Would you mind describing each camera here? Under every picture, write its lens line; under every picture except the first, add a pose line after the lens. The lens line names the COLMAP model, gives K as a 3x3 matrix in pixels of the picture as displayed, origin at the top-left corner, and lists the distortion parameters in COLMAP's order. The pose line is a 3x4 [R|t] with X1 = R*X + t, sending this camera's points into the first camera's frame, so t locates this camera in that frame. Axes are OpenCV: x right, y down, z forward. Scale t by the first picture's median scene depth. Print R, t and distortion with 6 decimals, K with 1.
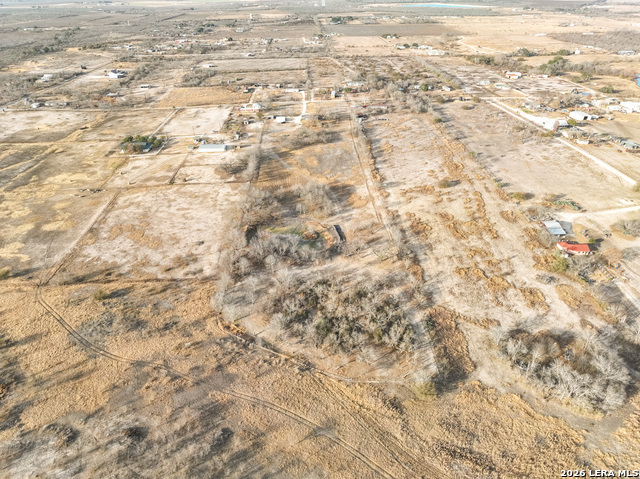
lens RADIAL K [[449.8, 0, 320.0], [0, 449.8, 239.5], [0, 0, 1]] dist [0.001004, 0.015376]
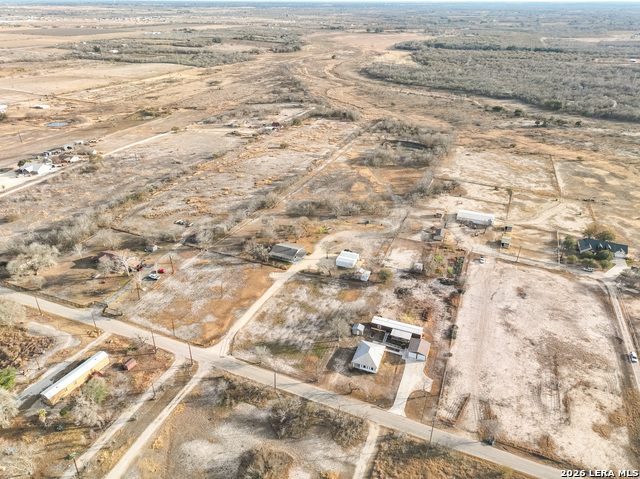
lens RADIAL K [[449.8, 0, 320.0], [0, 449.8, 239.5], [0, 0, 1]] dist [0.001004, 0.015376]
pose [[-0.914384, -0.186972, 0.359087, -0.374570], [0.201266, 0.559657, 0.803913, -1.100311], [-0.351274, 0.807357, -0.474110, 1.973596]]
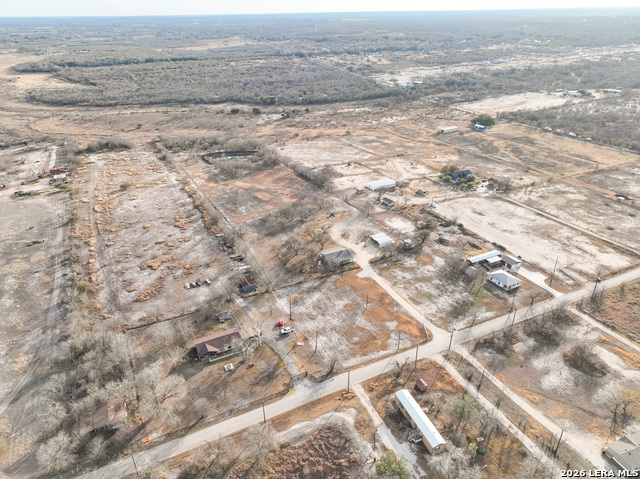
lens RADIAL K [[449.8, 0, 320.0], [0, 449.8, 239.5], [0, 0, 1]] dist [0.001004, 0.015376]
pose [[-0.906637, 0.210532, -0.365630, 0.299391], [-0.186674, 0.576998, 0.795127, -1.121316], [0.378367, 0.789145, -0.483827, 1.994583]]
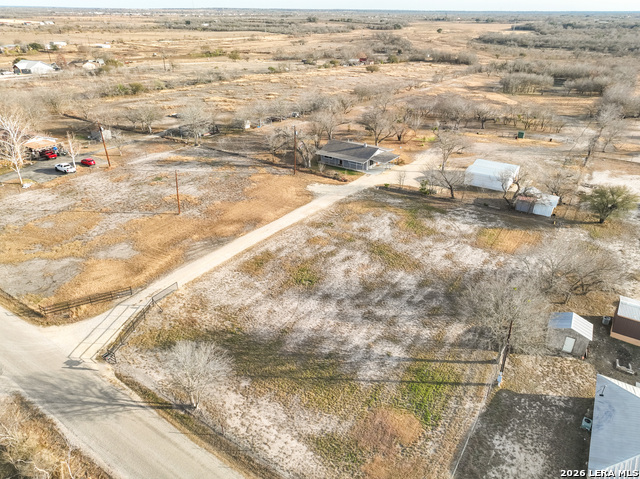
lens RADIAL K [[449.8, 0, 320.0], [0, 449.8, 239.5], [0, 0, 1]] dist [0.001004, 0.015376]
pose [[-0.815020, -0.261333, 0.517153, -0.222800], [0.283071, 0.599184, 0.748899, -0.693305], [-0.505581, 0.756759, -0.414371, 1.852331]]
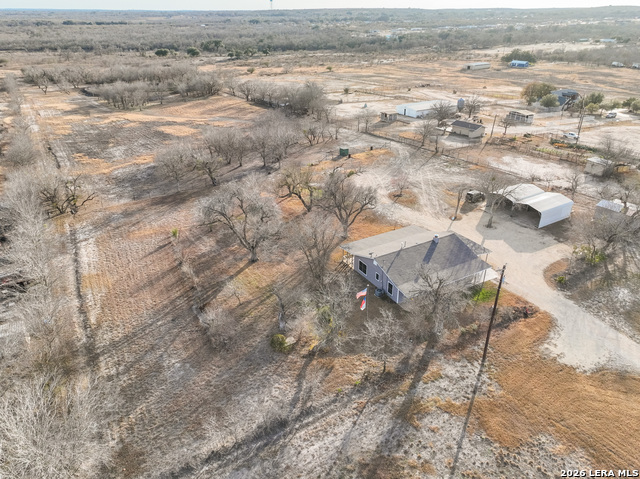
lens RADIAL K [[449.8, 0, 320.0], [0, 449.8, 239.5], [0, 0, 1]] dist [0.001004, 0.015376]
pose [[-0.864976, 0.235903, -0.442906, 0.098610], [-0.238666, 0.583001, 0.776626, -0.599274], [0.441423, 0.777470, -0.447980, 1.689990]]
